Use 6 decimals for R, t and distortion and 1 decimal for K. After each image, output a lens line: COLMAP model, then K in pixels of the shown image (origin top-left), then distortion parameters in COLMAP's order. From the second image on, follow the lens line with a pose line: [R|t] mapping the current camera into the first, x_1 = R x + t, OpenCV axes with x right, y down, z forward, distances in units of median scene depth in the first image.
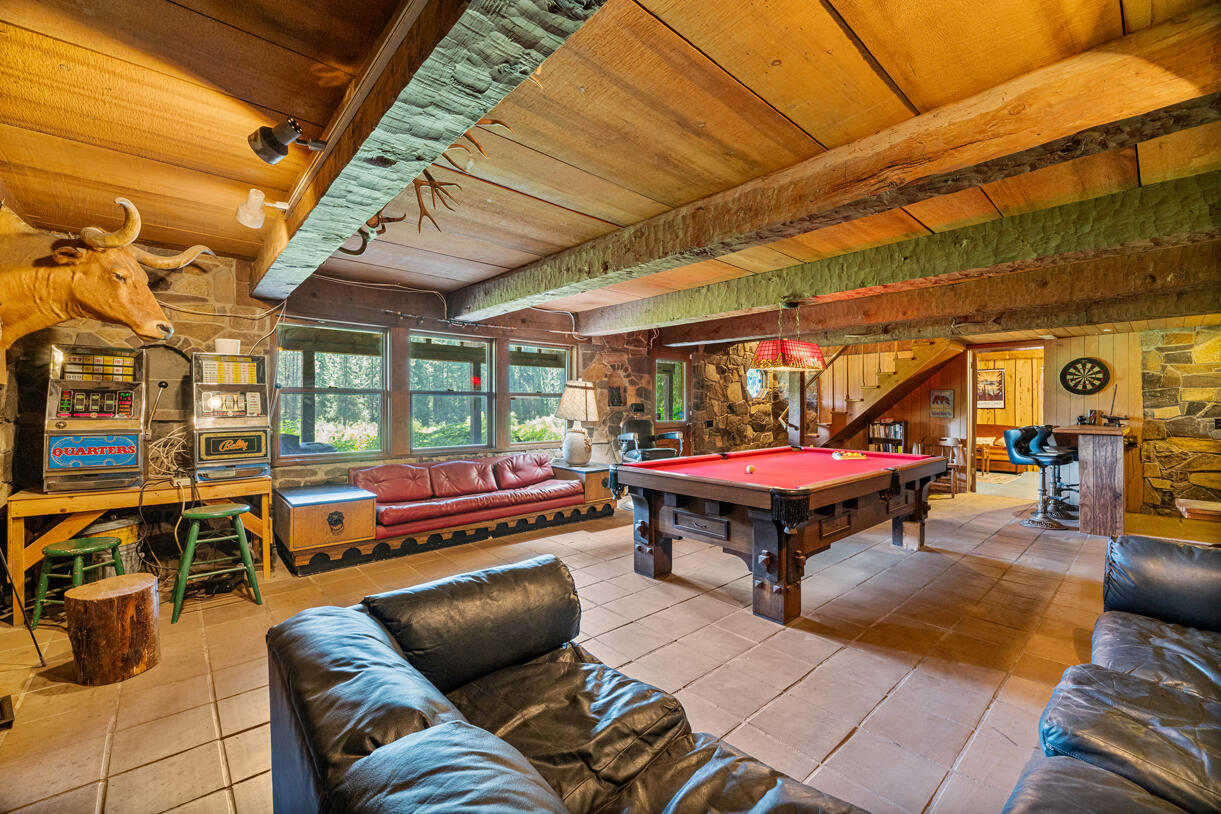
lens RADIAL K [[497.2, 0, 607.2], [0, 497.2, 407.8], [0, 0, 1]] dist [-0.003880, -0.001511]
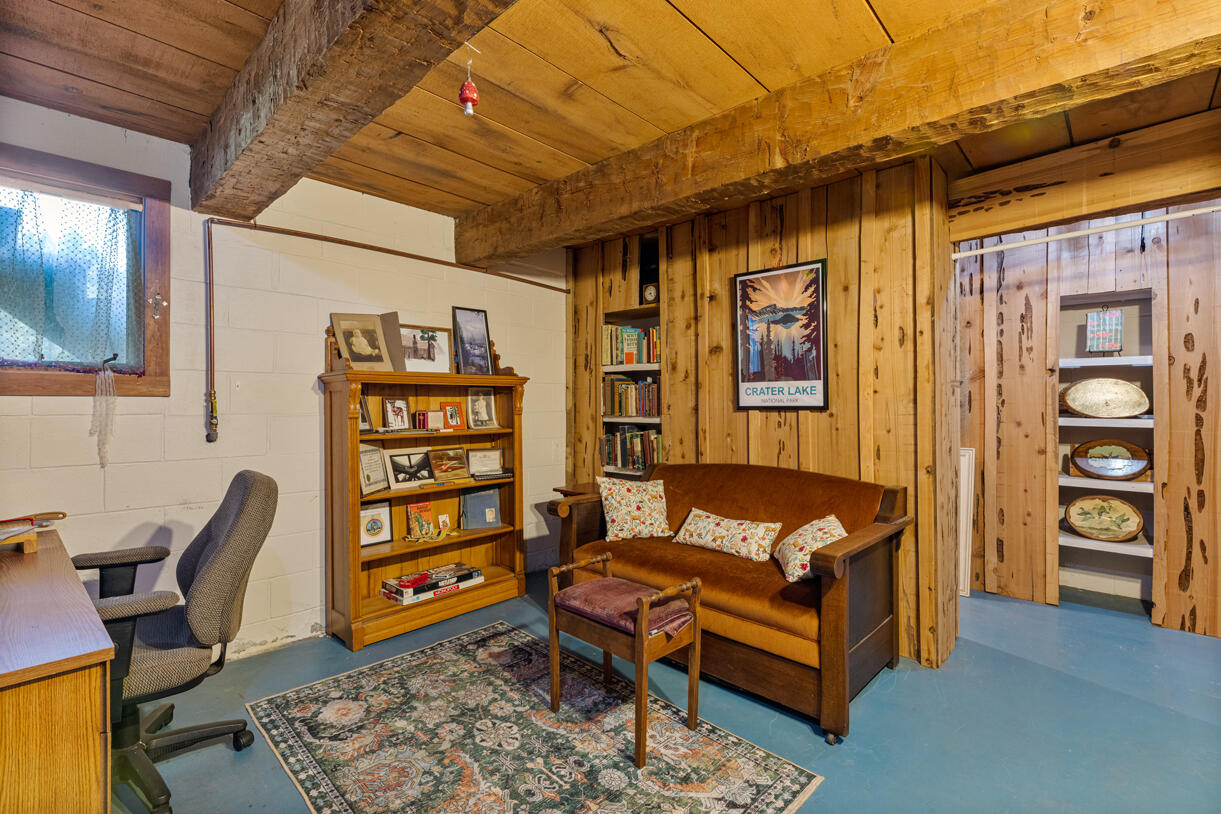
lens RADIAL K [[553.1, 0, 610.8], [0, 553.1, 400.5], [0, 0, 1]] dist [0.002280, -0.001384]
pose [[0.996946, -0.002654, 0.078050, 0.657614], [0.003191, 0.999972, -0.006754, -0.001549], [-0.078030, 0.006983, 0.996927, 0.706849]]
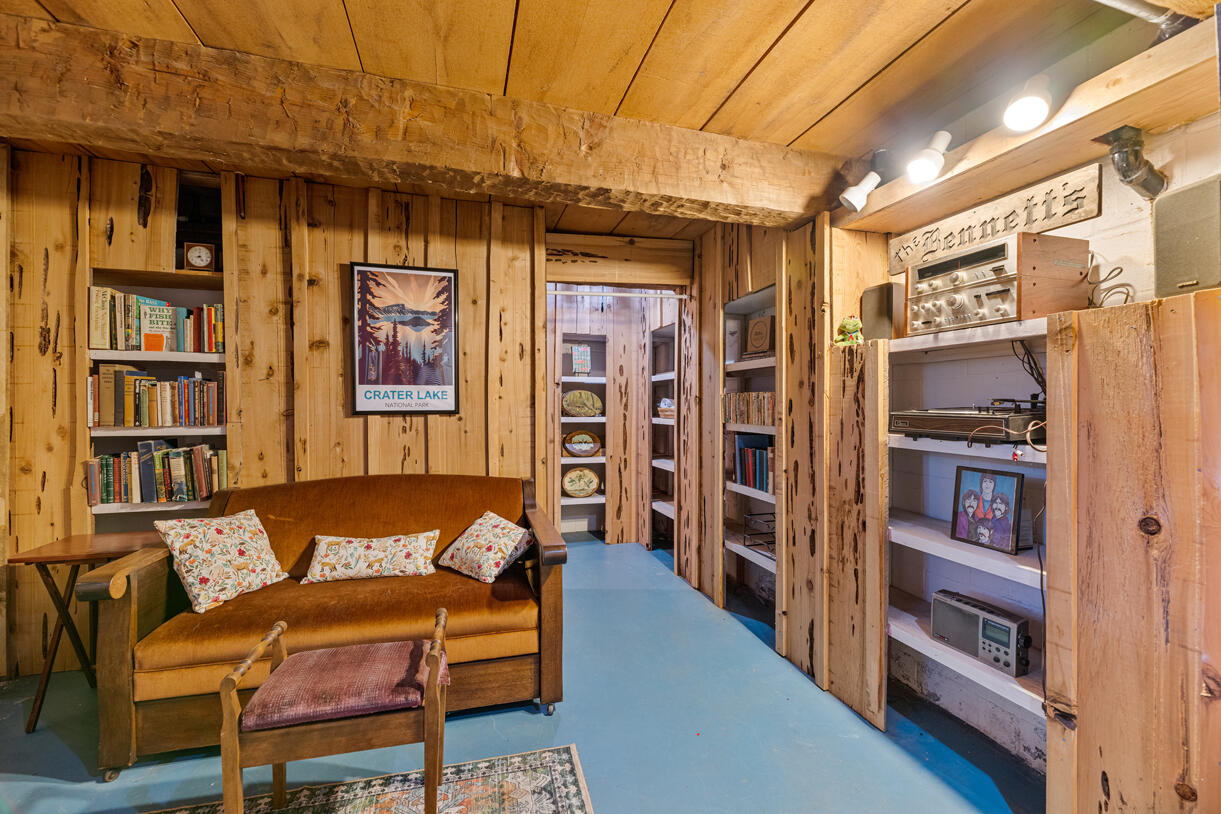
lens RADIAL K [[497.2, 0, 603.9], [0, 497.2, 407.5], [0, 0, 1]] dist [-0.003880, -0.001511]
pose [[0.448270, -0.005789, 0.893880, 0.583045], [0.003314, 0.999983, 0.004814, -0.002885], [-0.893892, 0.000804, 0.448281, 0.793427]]
